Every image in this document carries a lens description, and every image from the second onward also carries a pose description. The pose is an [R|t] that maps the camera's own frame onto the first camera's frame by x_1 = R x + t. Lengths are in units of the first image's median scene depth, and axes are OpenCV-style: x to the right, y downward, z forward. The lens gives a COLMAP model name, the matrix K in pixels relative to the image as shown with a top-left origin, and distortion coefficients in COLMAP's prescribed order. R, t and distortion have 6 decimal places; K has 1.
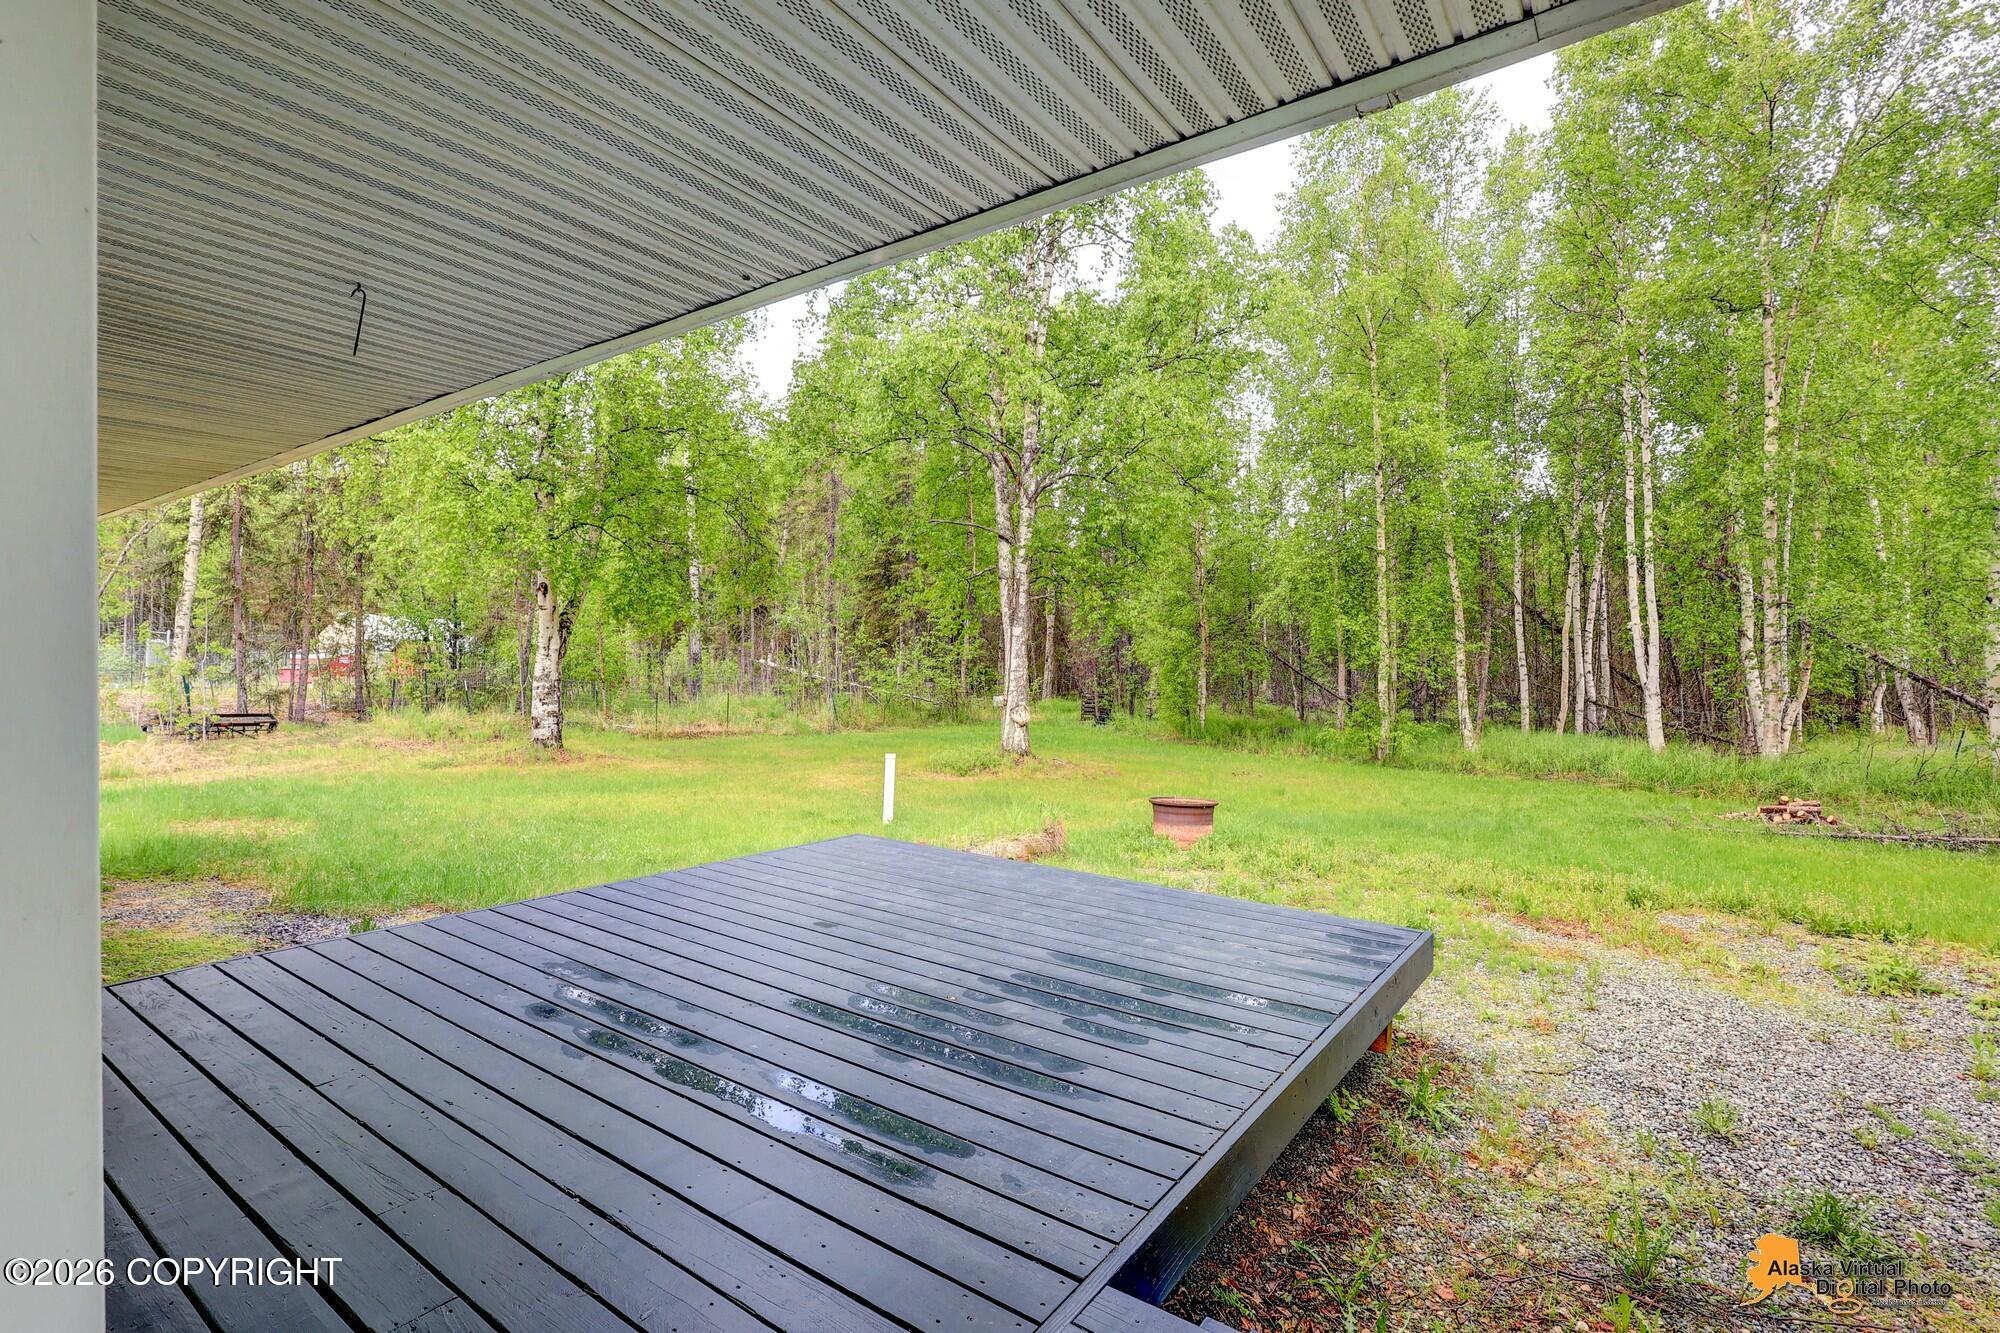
lens RADIAL K [[921.3, 0, 996.3], [0, 921.3, 671.2], [0, 0, 1]] dist [-0.003967, 0.000382]
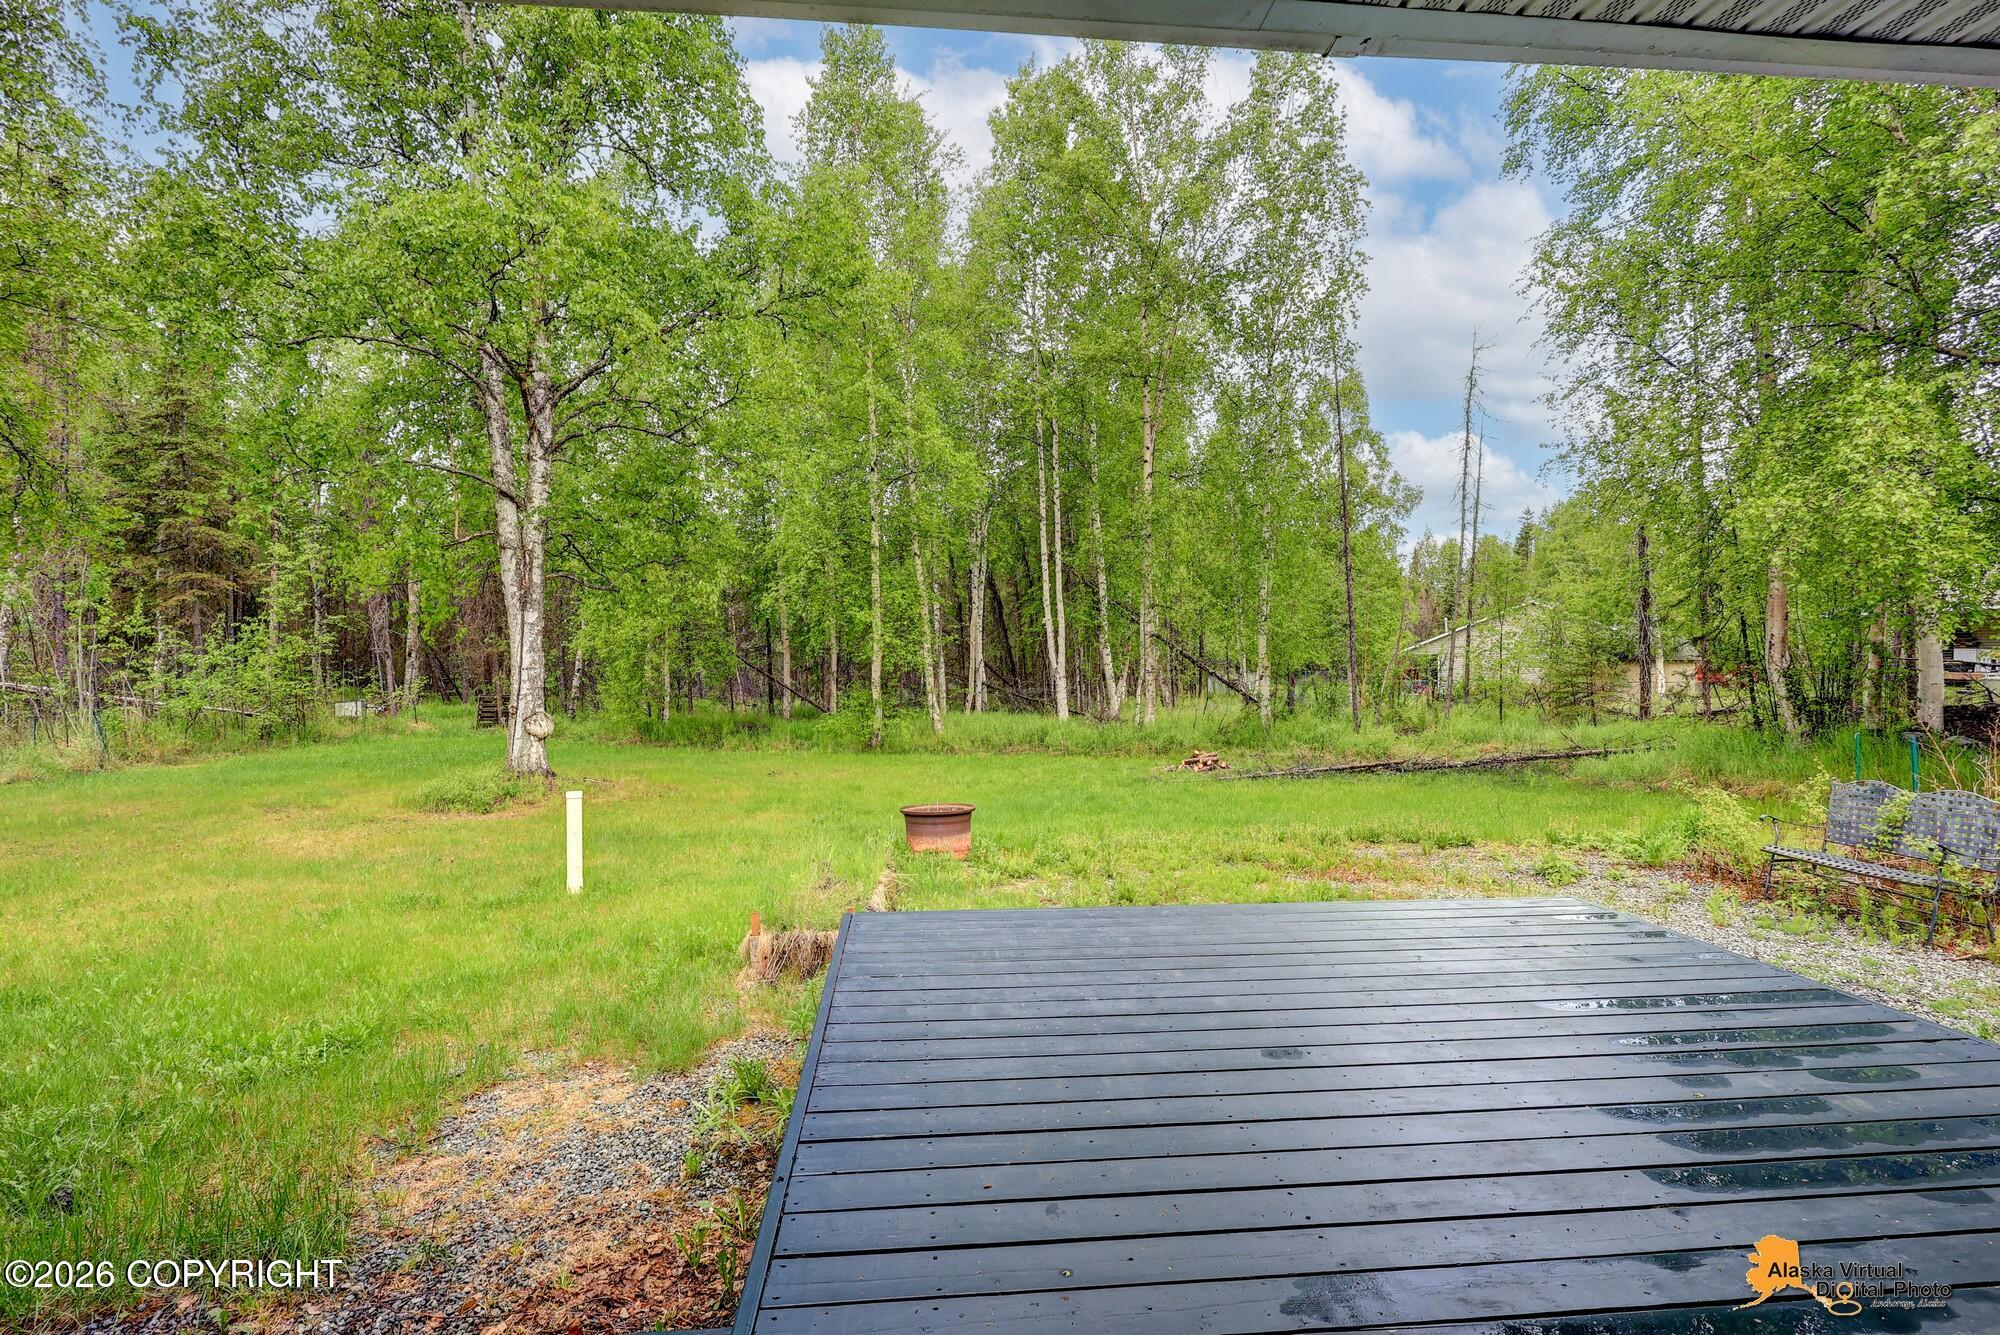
lens RADIAL K [[921.3, 0, 998.3], [0, 921.3, 664.6], [0, 0, 1]] dist [-0.003967, 0.000382]
pose [[0.751812, -0.018459, 0.659119, -0.192511], [0.017090, 0.999818, 0.008507, -0.003771], [-0.659156, 0.004869, 0.751991, 0.158629]]
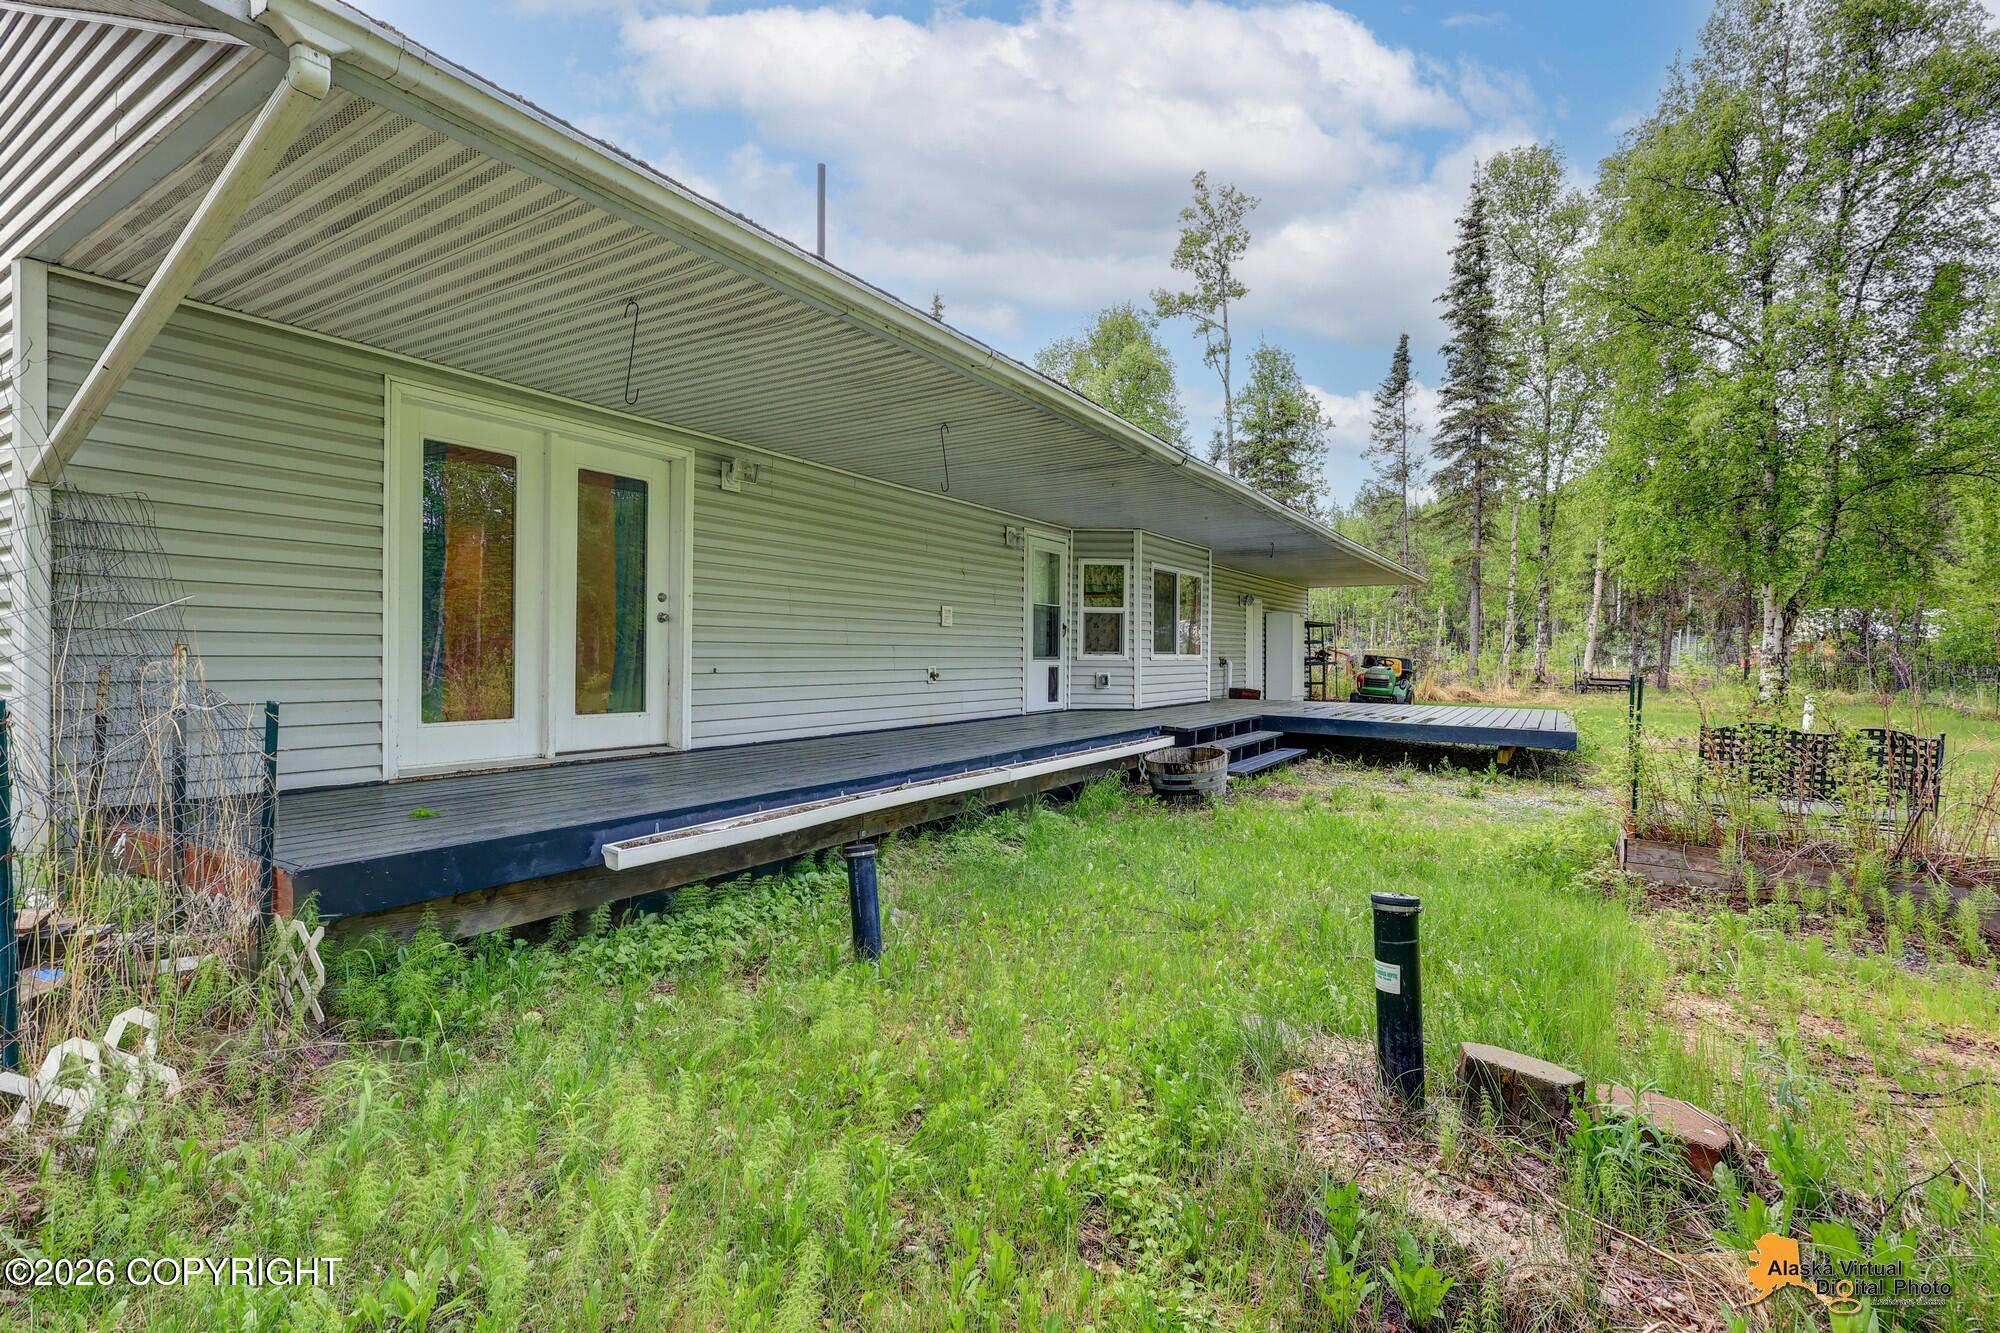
lens RADIAL K [[921.3, 0, 1000.7], [0, 921.3, 661.6], [0, 0, 1]] dist [-0.003967, 0.000382]
pose [[0.062173, -0.006645, -0.998043, 0.631425], [-0.014425, 0.999867, -0.007556, 0.041337], [0.997961, 0.014867, 0.062069, -0.112828]]
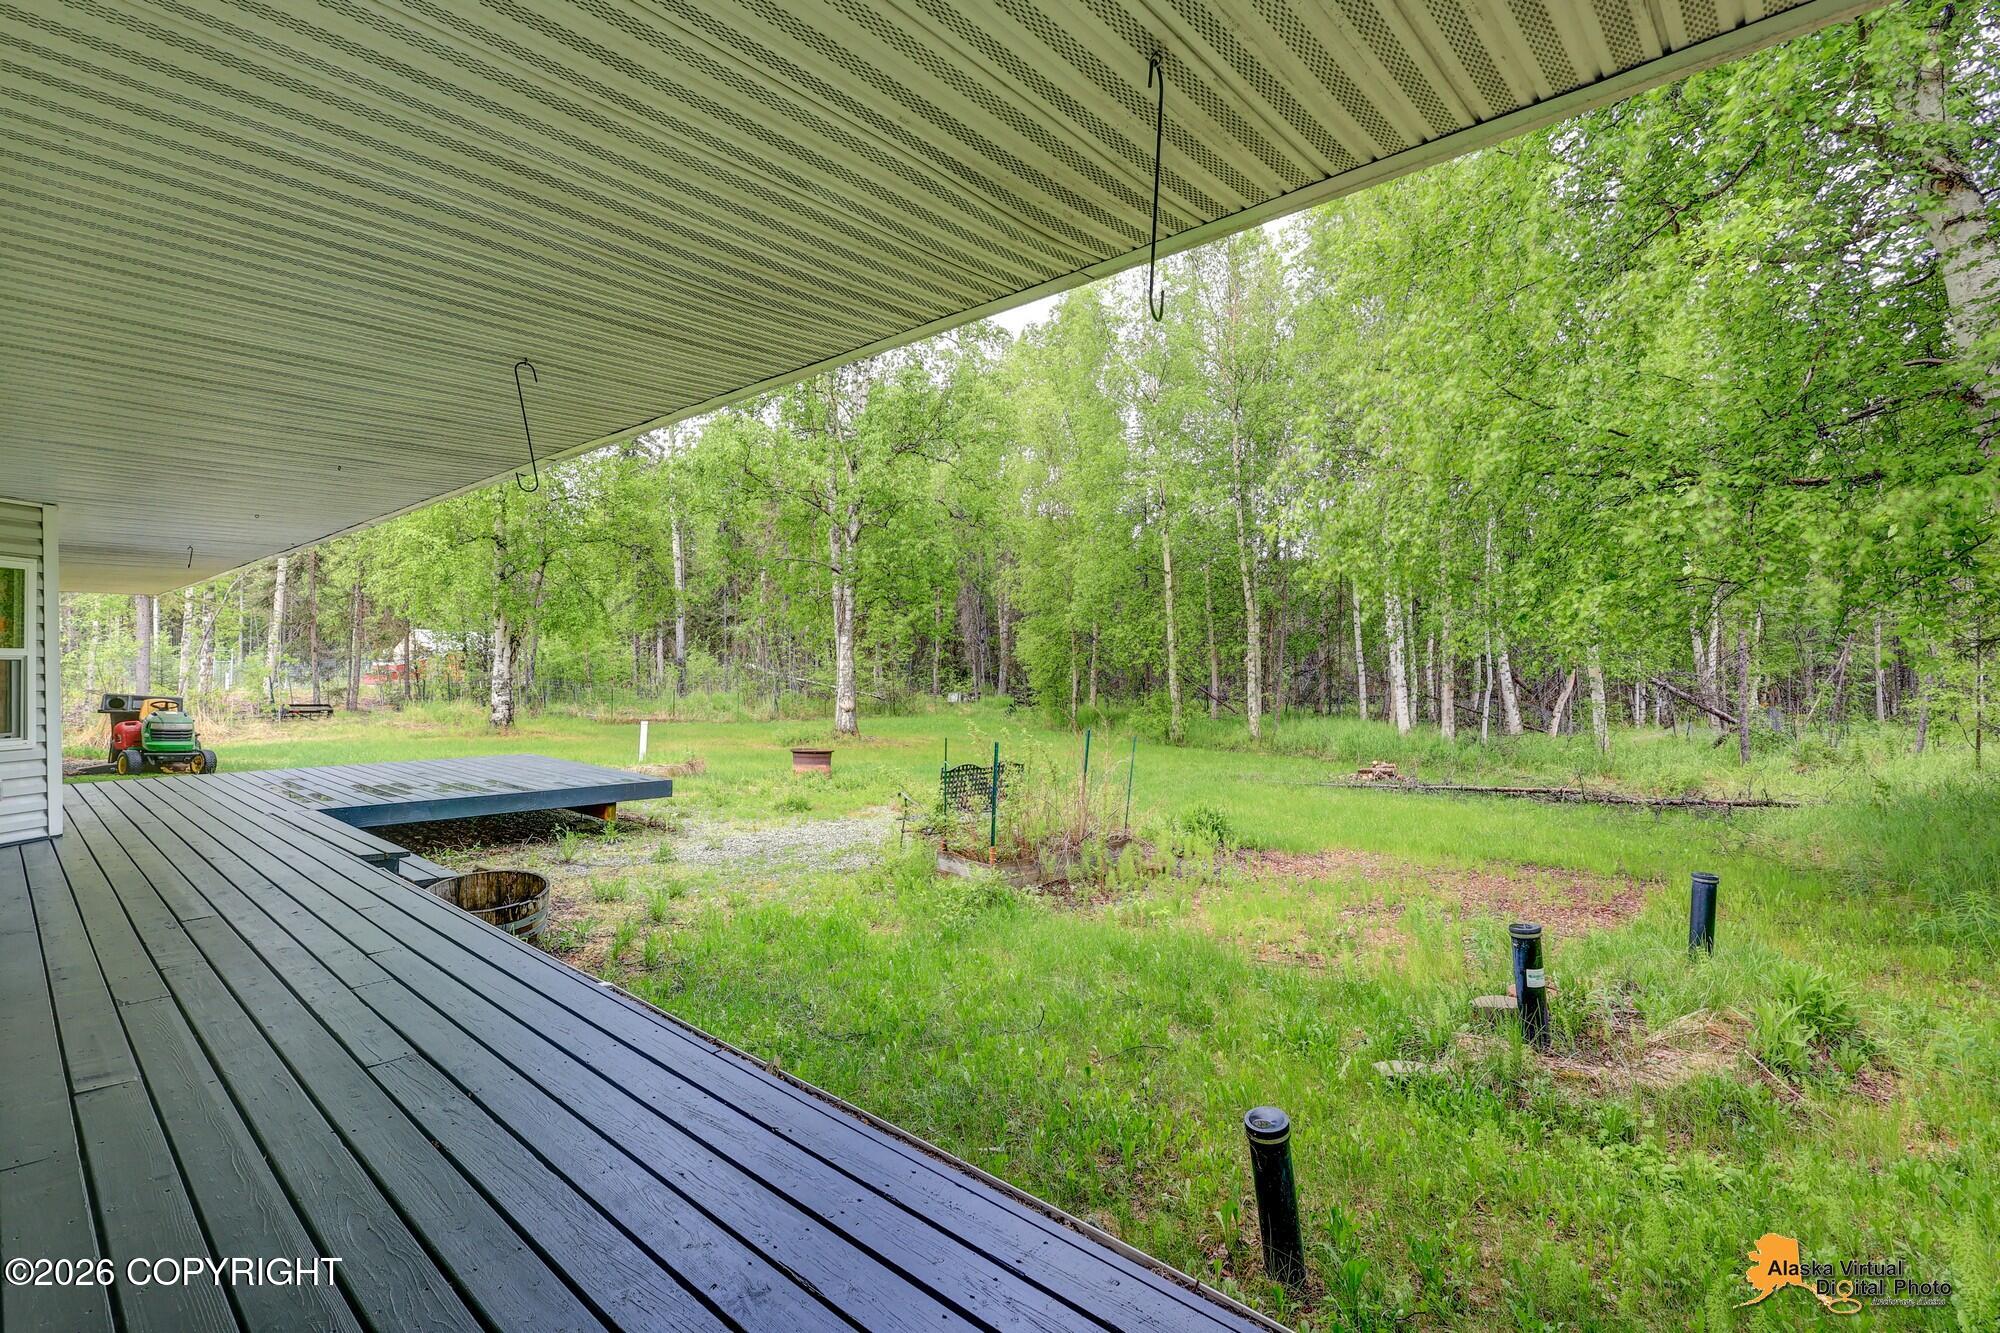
lens RADIAL K [[921.3, 0, 992.4], [0, 921.3, 677.1], [0, 0, 1]] dist [-0.003967, 0.000382]
pose [[0.993839, -0.007267, -0.110599, 0.380419], [0.007589, 0.999968, 0.002489, 0.008542], [0.110578, -0.003313, 0.993862, -0.293835]]
